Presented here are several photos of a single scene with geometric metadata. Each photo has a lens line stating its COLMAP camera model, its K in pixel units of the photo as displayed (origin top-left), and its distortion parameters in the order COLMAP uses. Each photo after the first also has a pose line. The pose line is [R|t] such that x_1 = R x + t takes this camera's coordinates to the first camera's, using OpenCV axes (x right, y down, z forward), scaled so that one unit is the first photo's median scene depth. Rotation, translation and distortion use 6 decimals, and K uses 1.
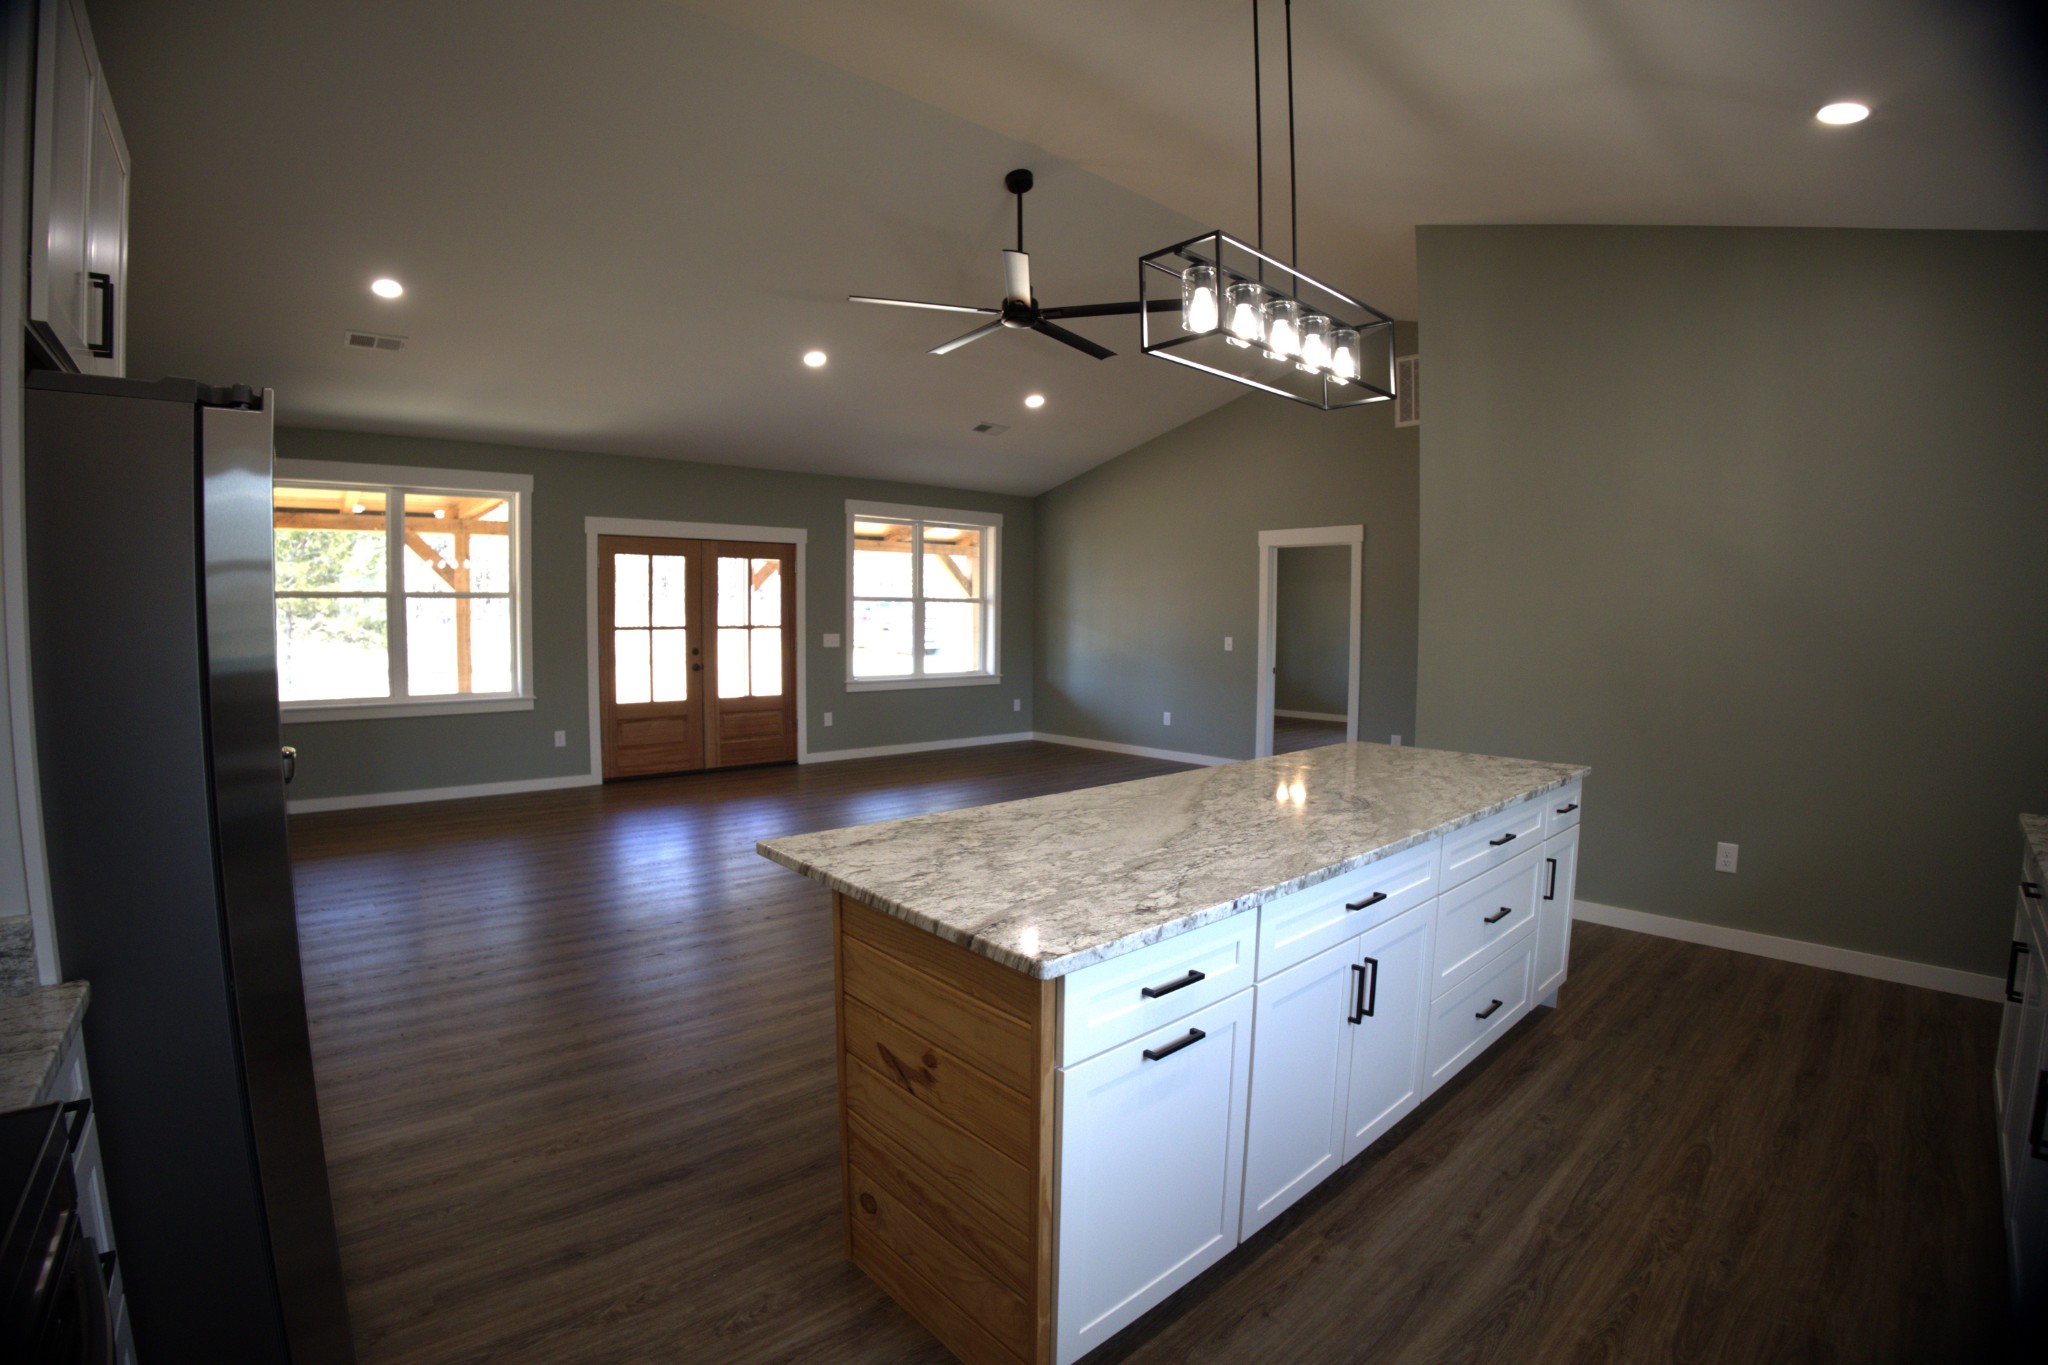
lens RADIAL K [[947.8, 0, 1019.1], [0, 947.8, 672.9], [0, 0, 1]] dist [-0.157193, 0.041188]
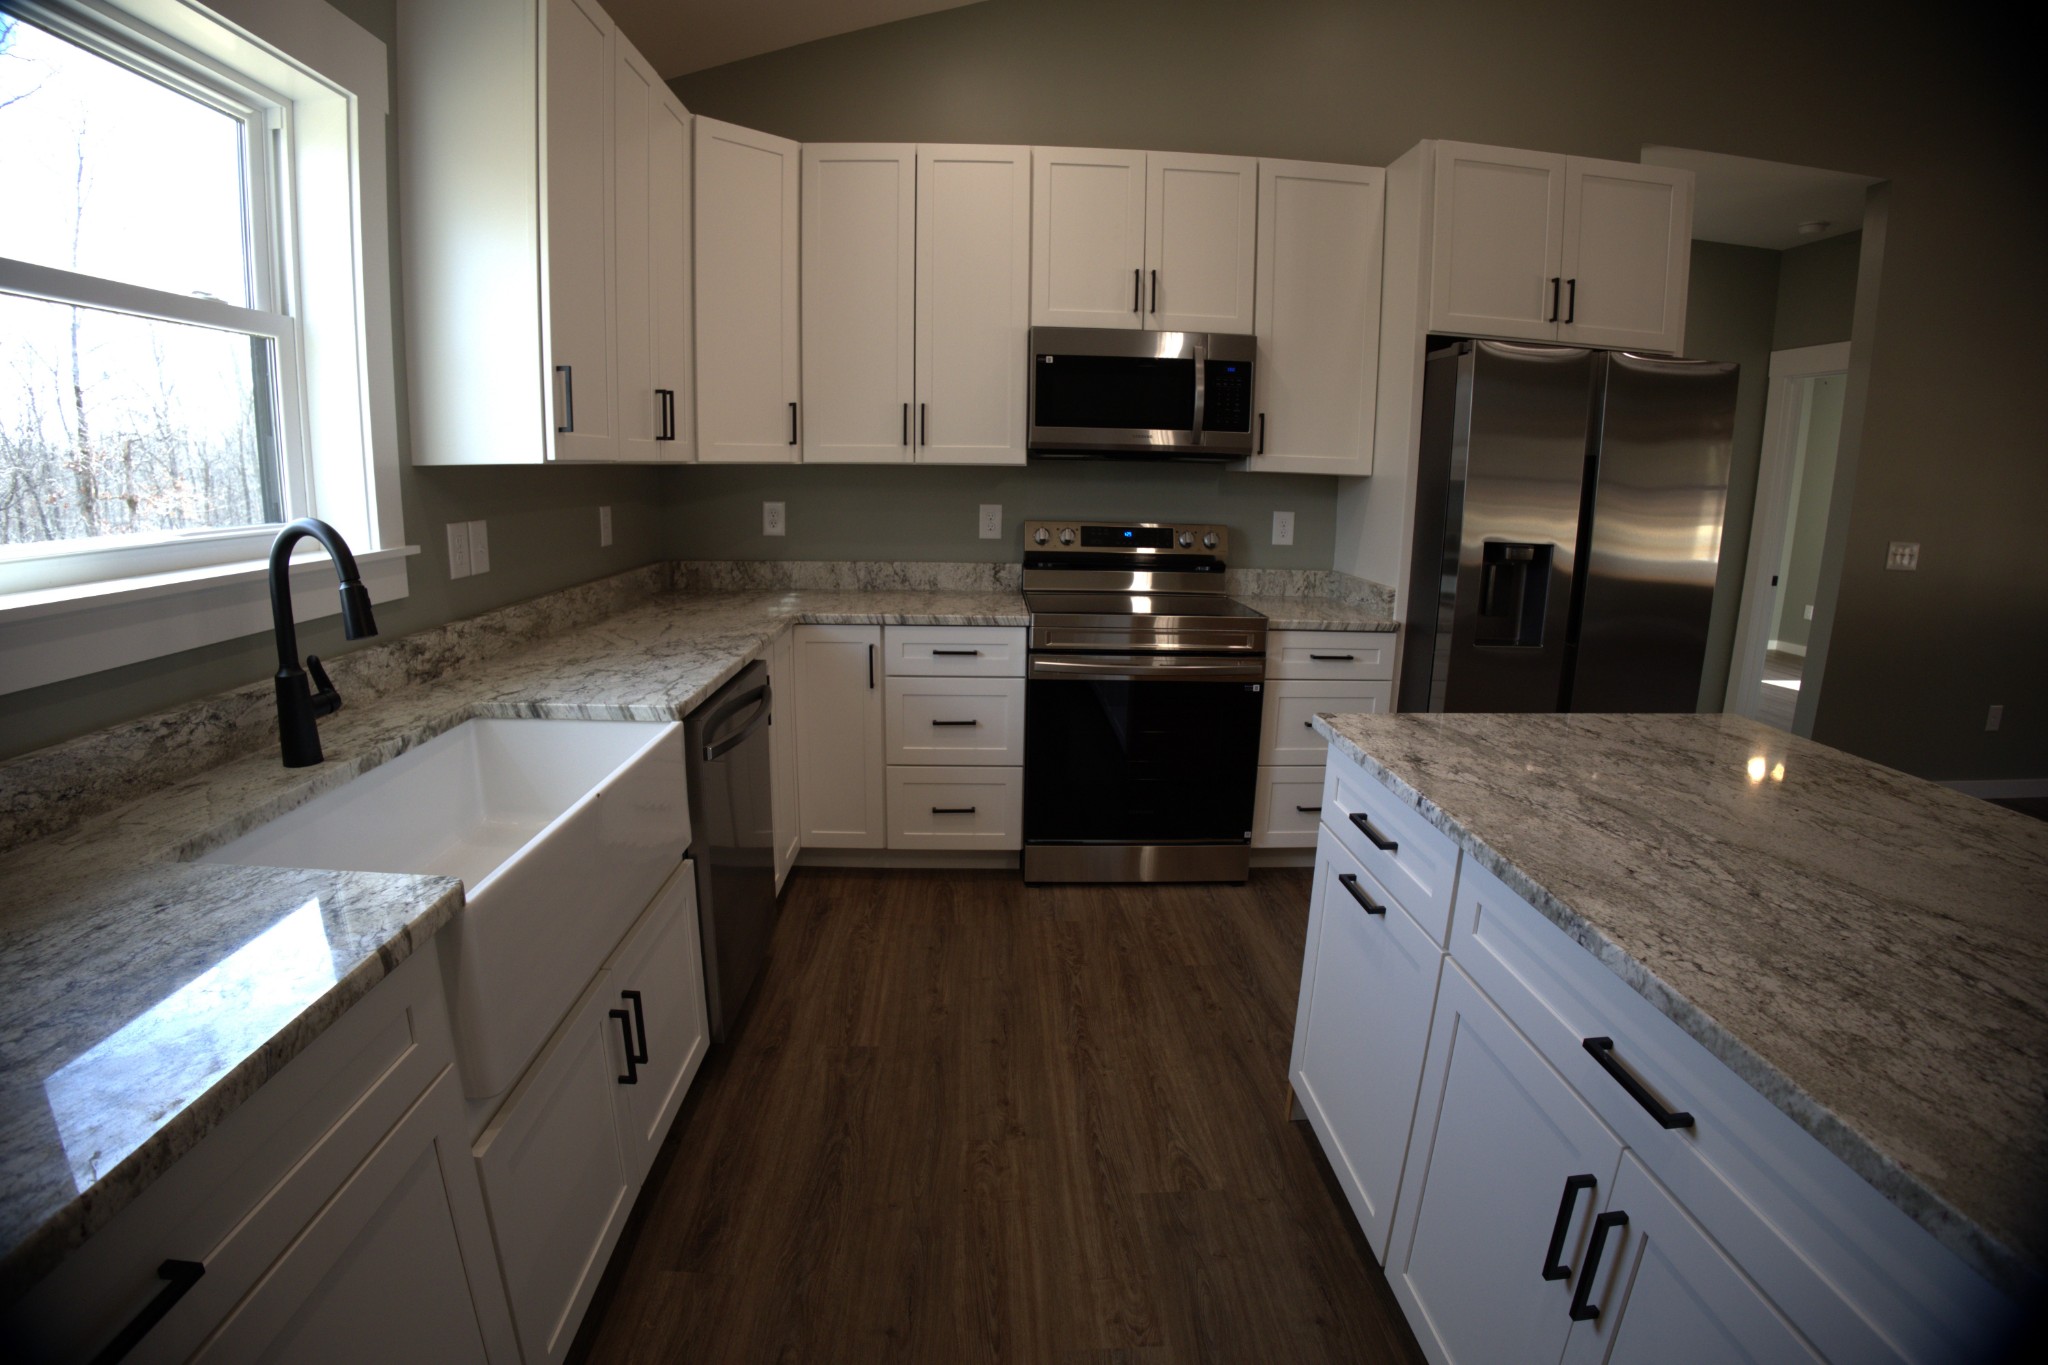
lens RADIAL K [[947.8, 0, 1019.1], [0, 947.8, 672.9], [0, 0, 1]] dist [-0.157193, 0.041188]
pose [[-0.636712, 0.142716, -0.757780, 0.237885], [-0.069743, 0.968037, 0.240915, -0.005312], [0.767941, 0.206243, -0.606408, 0.274540]]
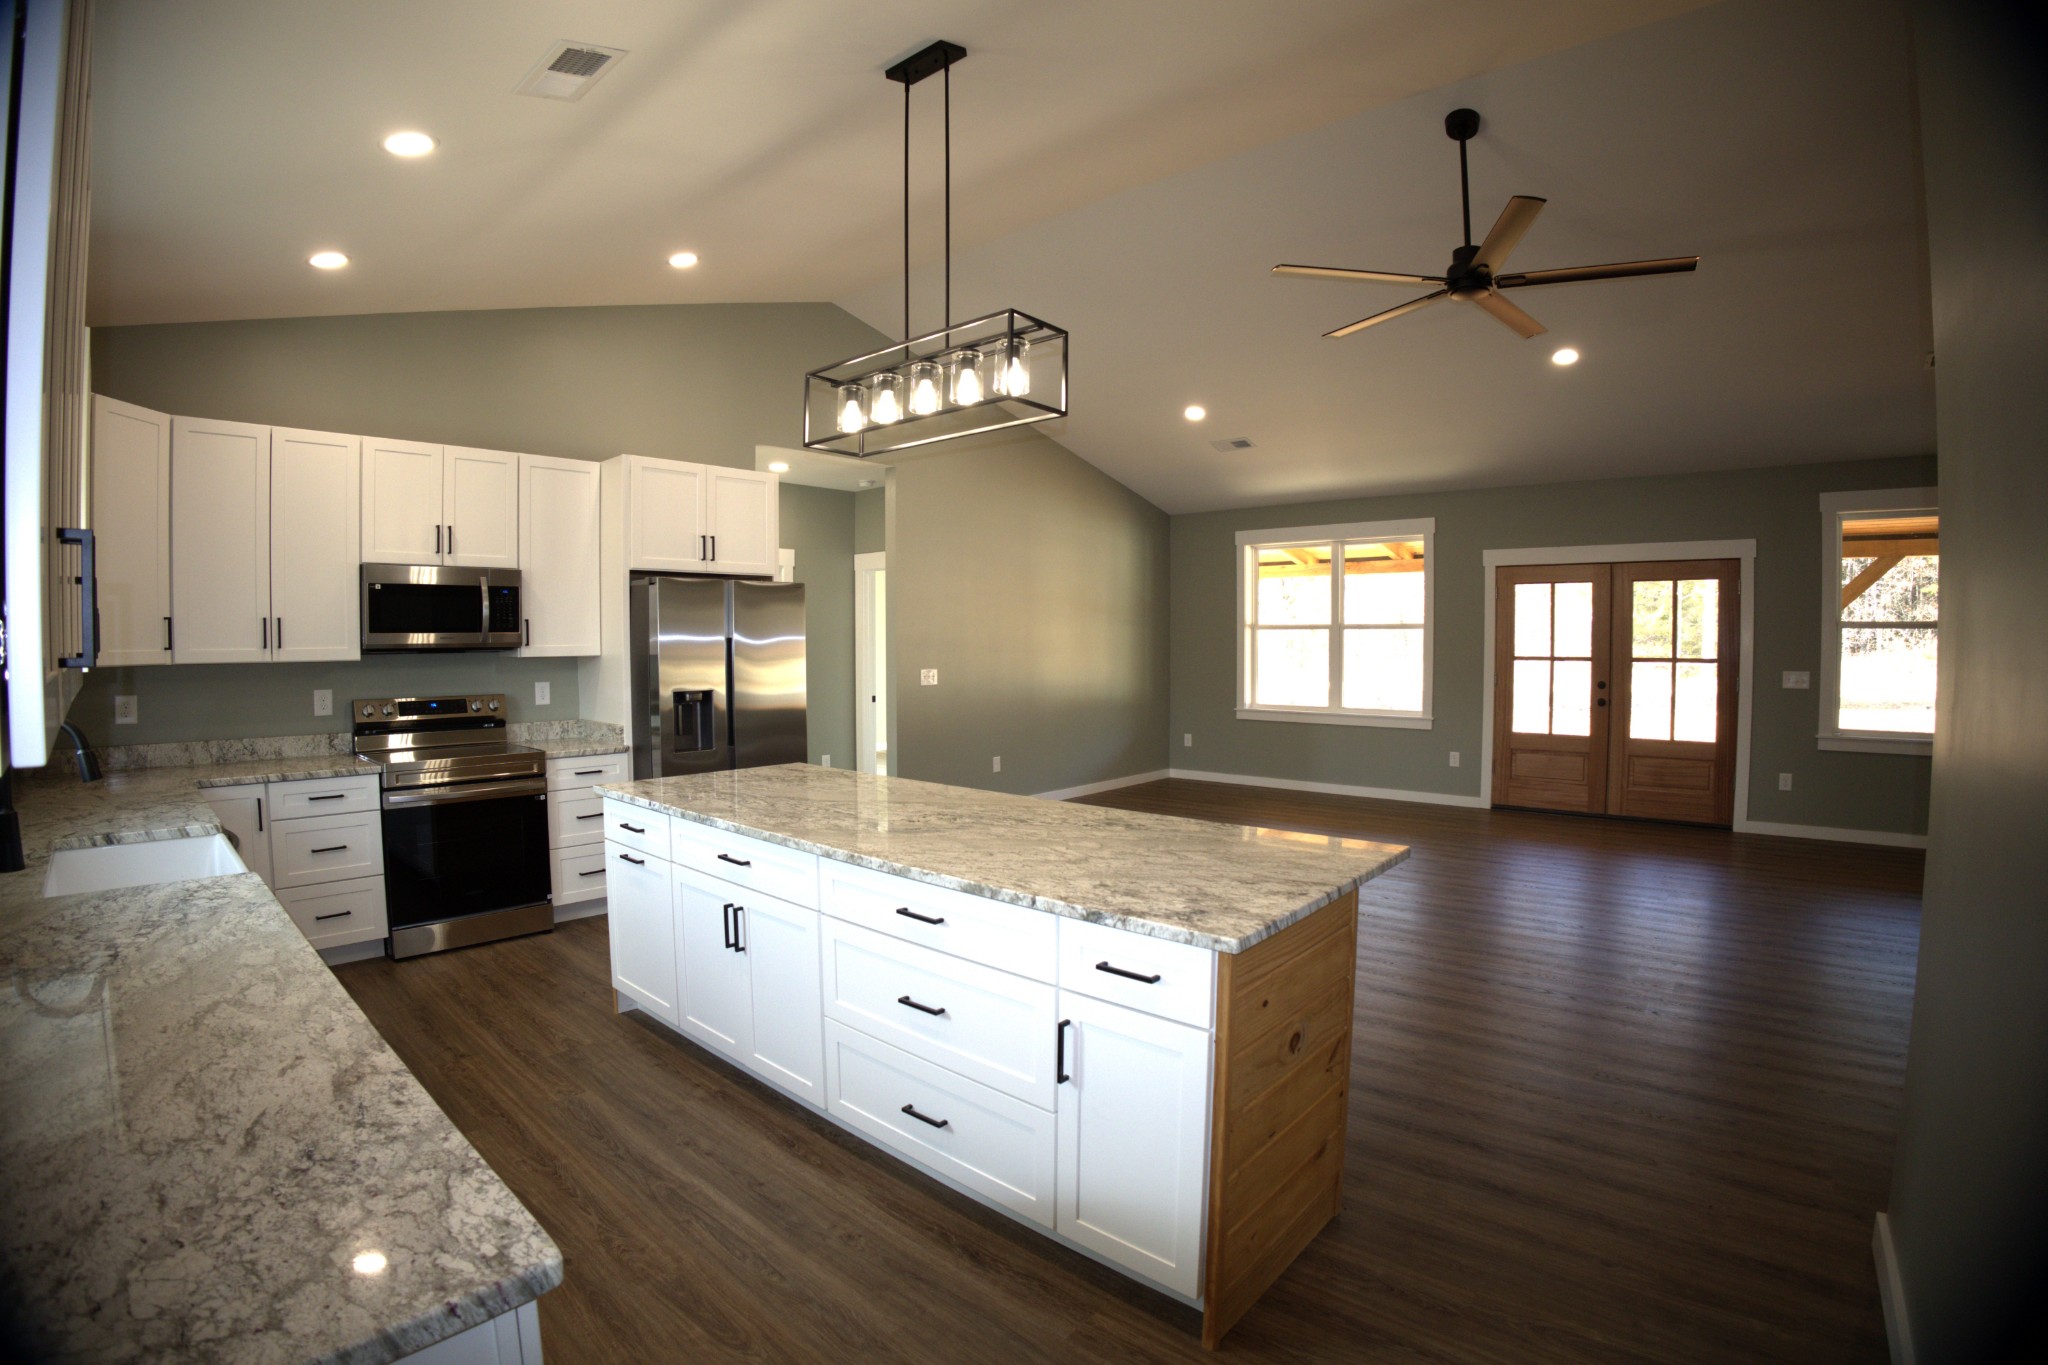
lens RADIAL K [[947.8, 0, 1019.1], [0, 947.8, 672.9], [0, 0, 1]] dist [-0.157193, 0.041188]
pose [[0.113363, 0.029350, -0.993120, 0.494176], [-0.058402, 0.998032, 0.022829, -0.022751], [0.991836, 0.055412, 0.114854, 0.347397]]
